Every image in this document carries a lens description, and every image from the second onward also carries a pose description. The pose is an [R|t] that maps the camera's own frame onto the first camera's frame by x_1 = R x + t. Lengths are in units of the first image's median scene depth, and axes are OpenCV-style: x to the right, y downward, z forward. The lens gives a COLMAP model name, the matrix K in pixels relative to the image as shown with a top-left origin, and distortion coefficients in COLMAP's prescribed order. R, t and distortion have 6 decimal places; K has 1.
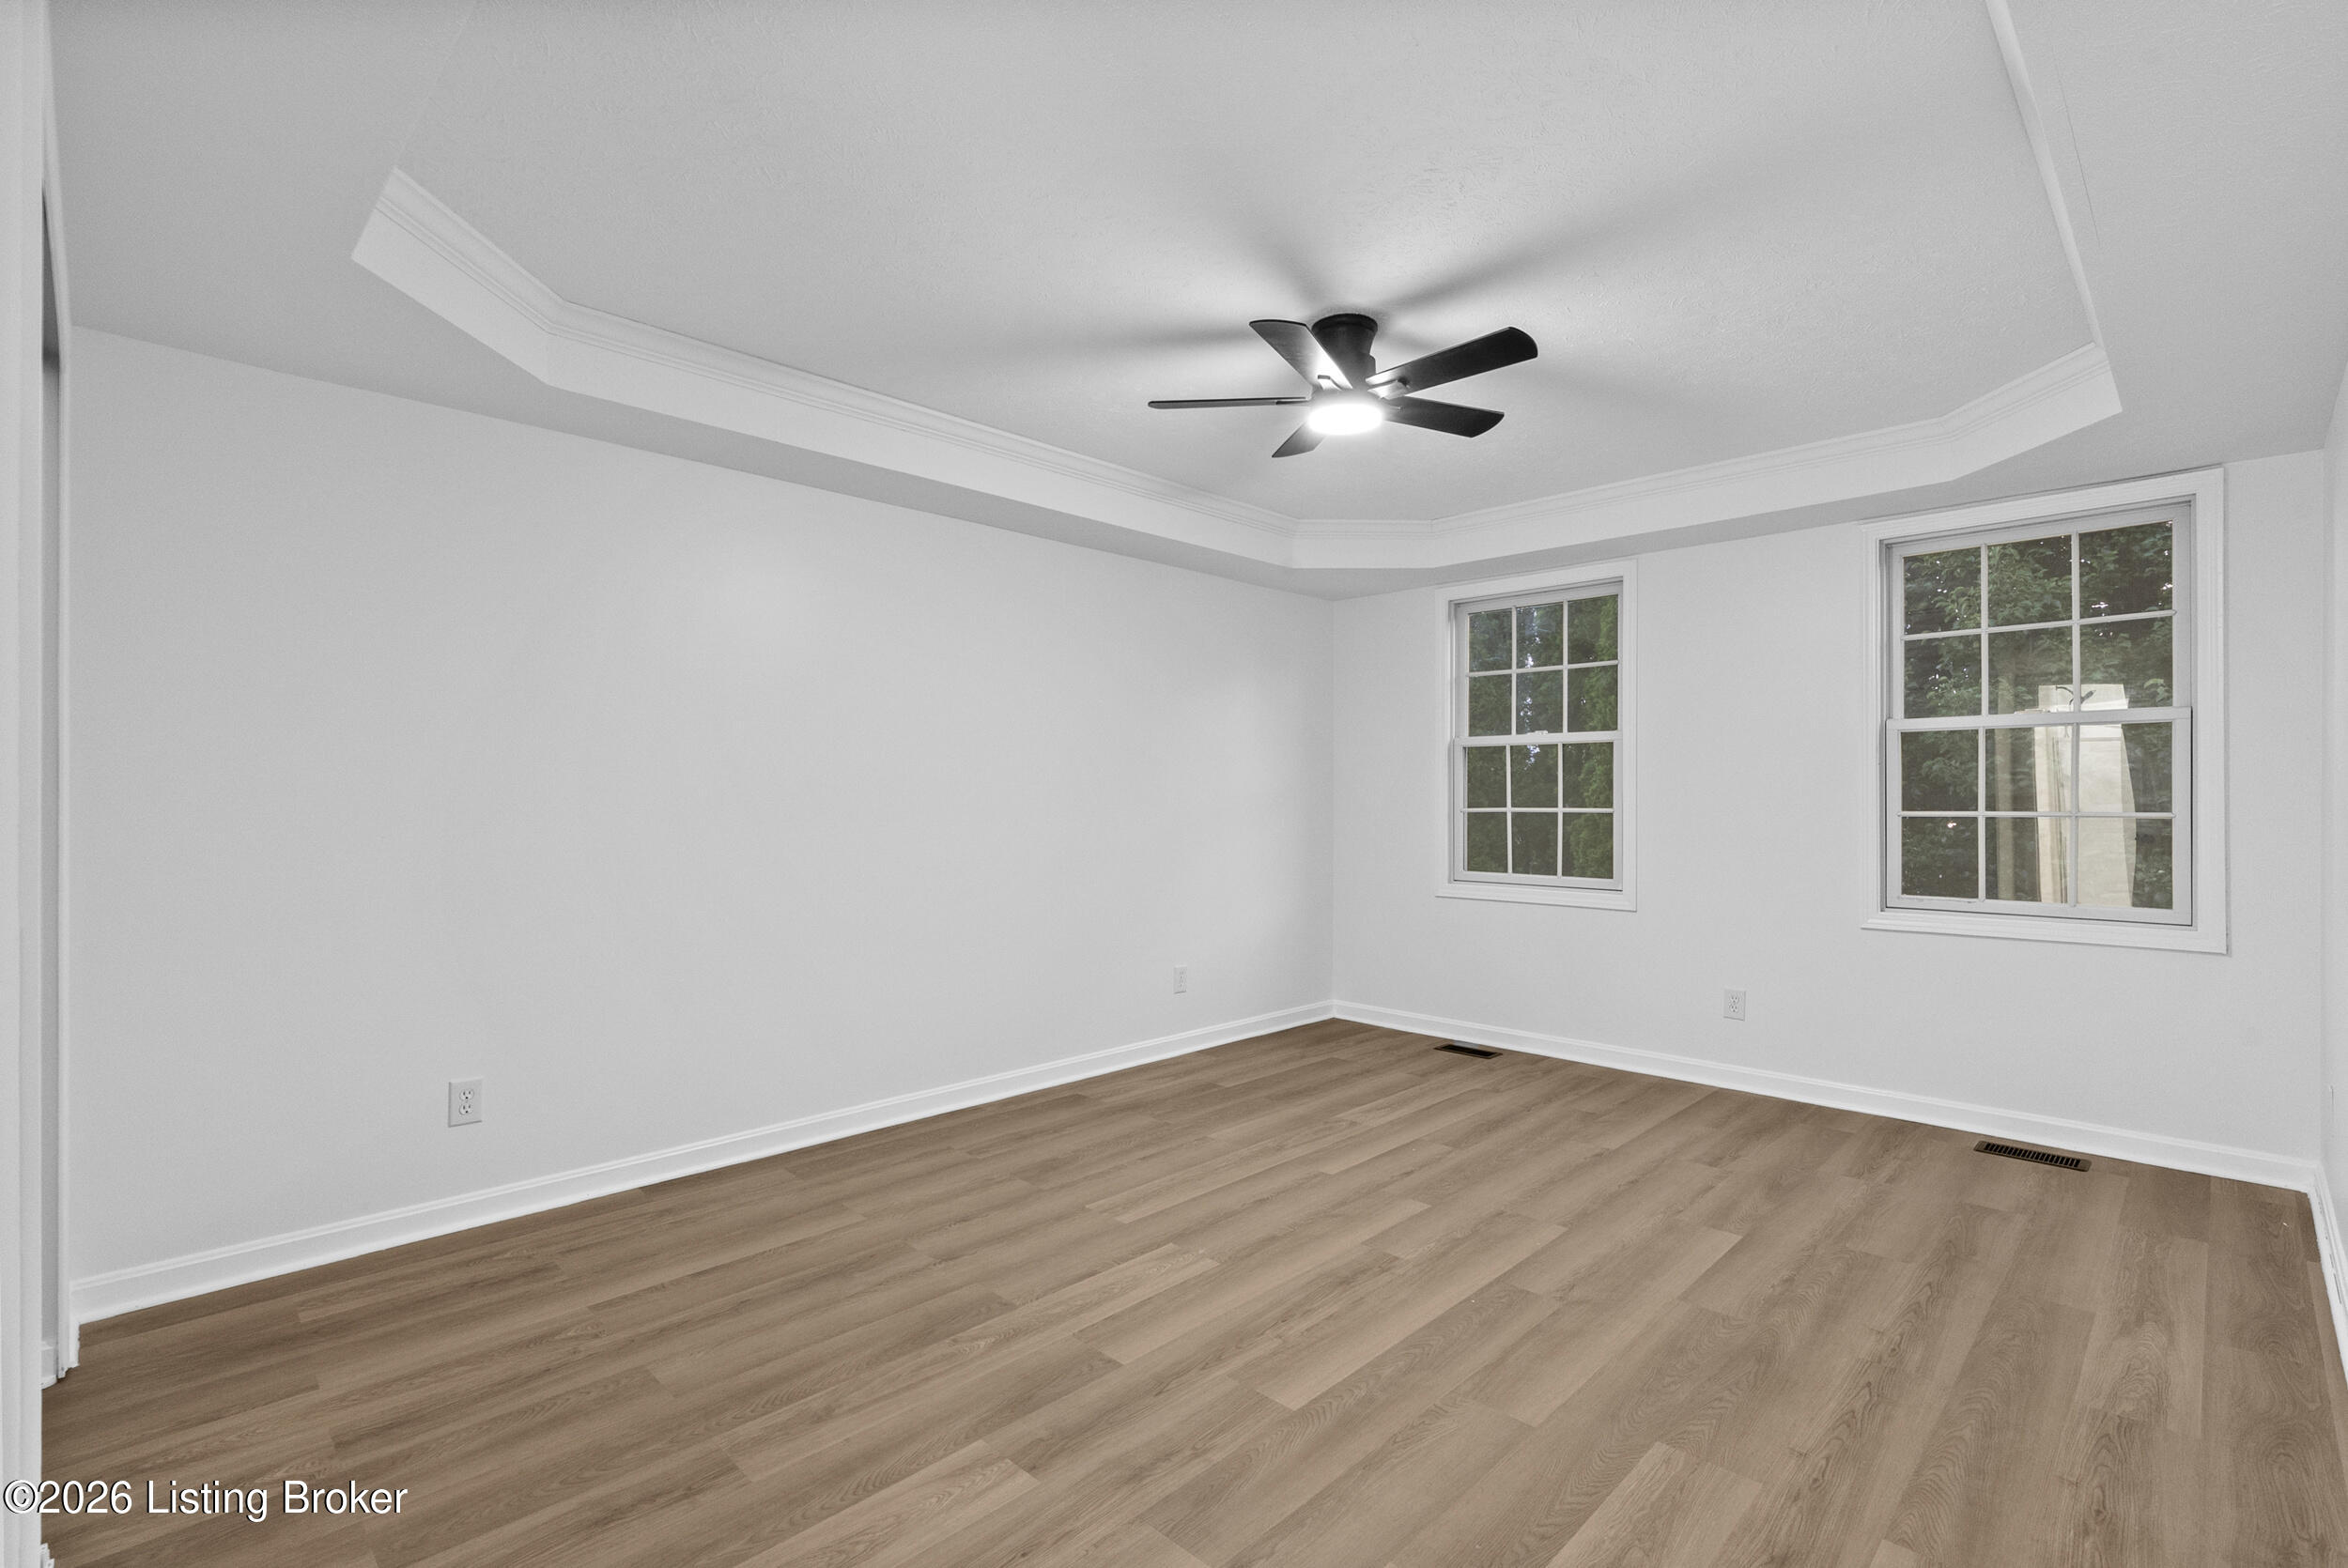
lens RADIAL K [[1068.2, 0, 1182.1], [0, 1068.2, 782.8], [0, 0, 1]] dist [-0.000533, 0.001513]
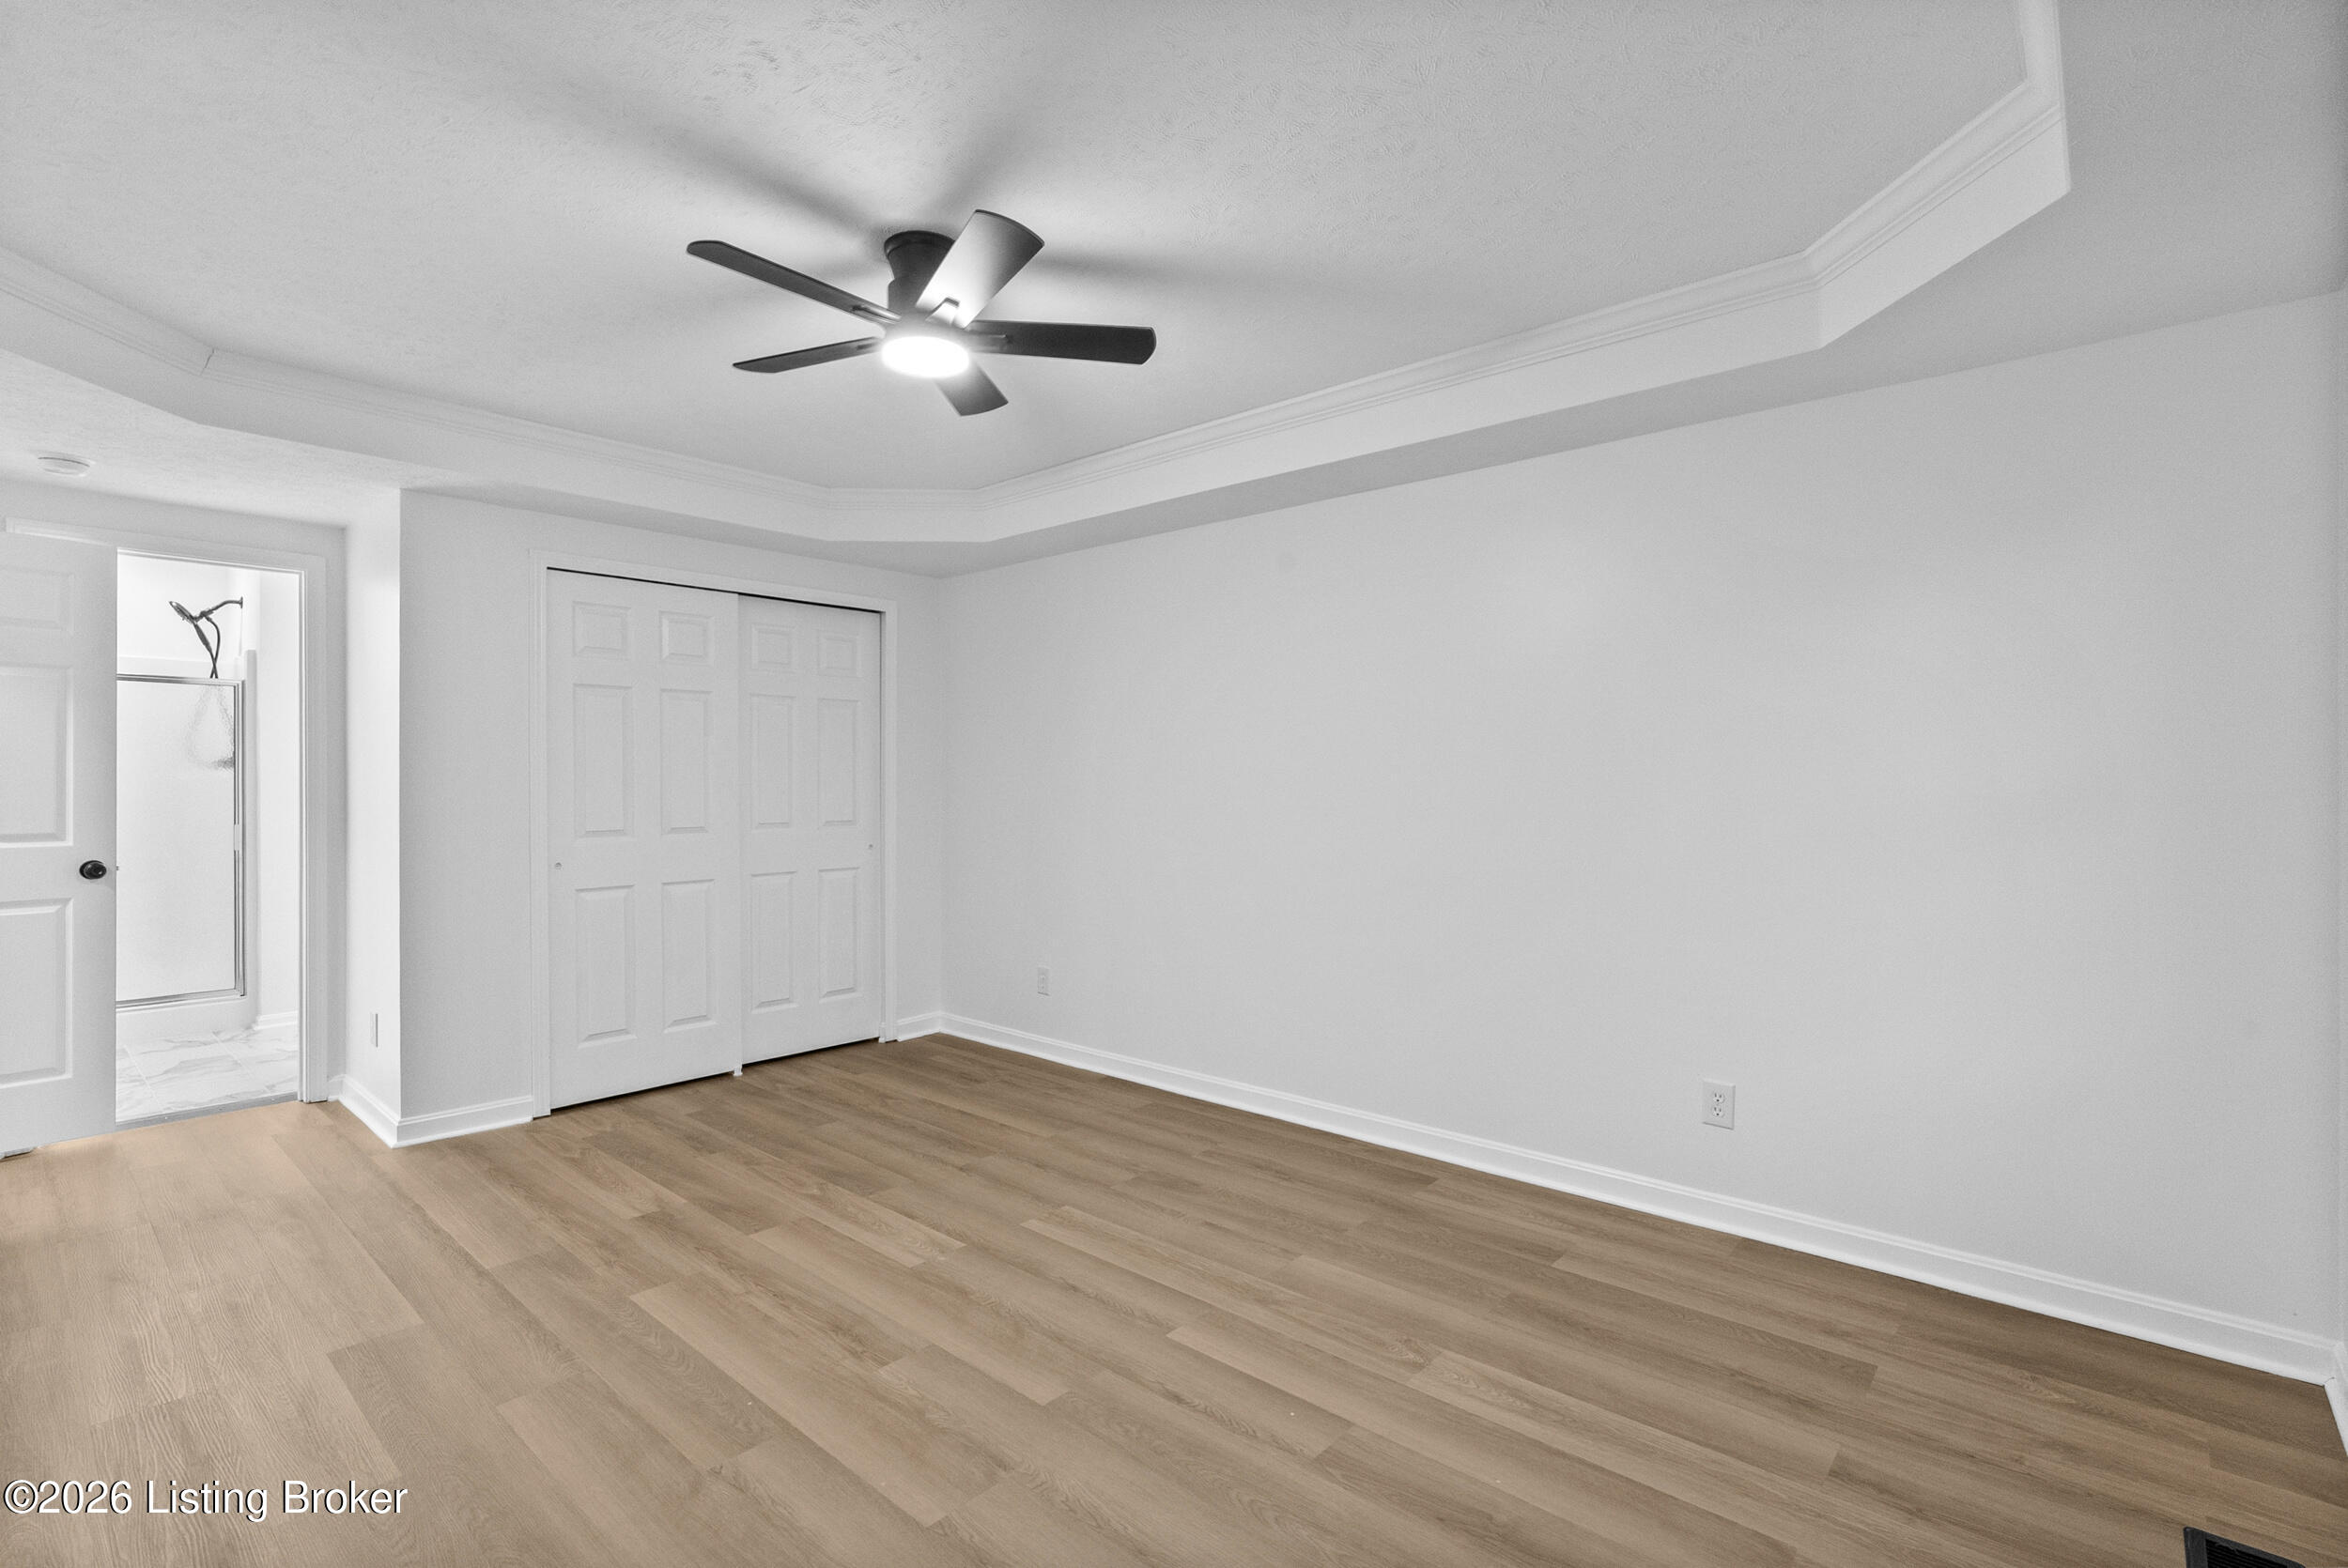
lens RADIAL K [[1068.2, 0, 1182.1], [0, 1068.2, 782.8], [0, 0, 1]] dist [-0.000533, 0.001513]
pose [[0.045802, -0.006230, -0.998931, 1.012106], [0.014644, 0.999877, -0.005564, 0.004565], [0.998843, -0.014374, 0.045888, 1.169139]]
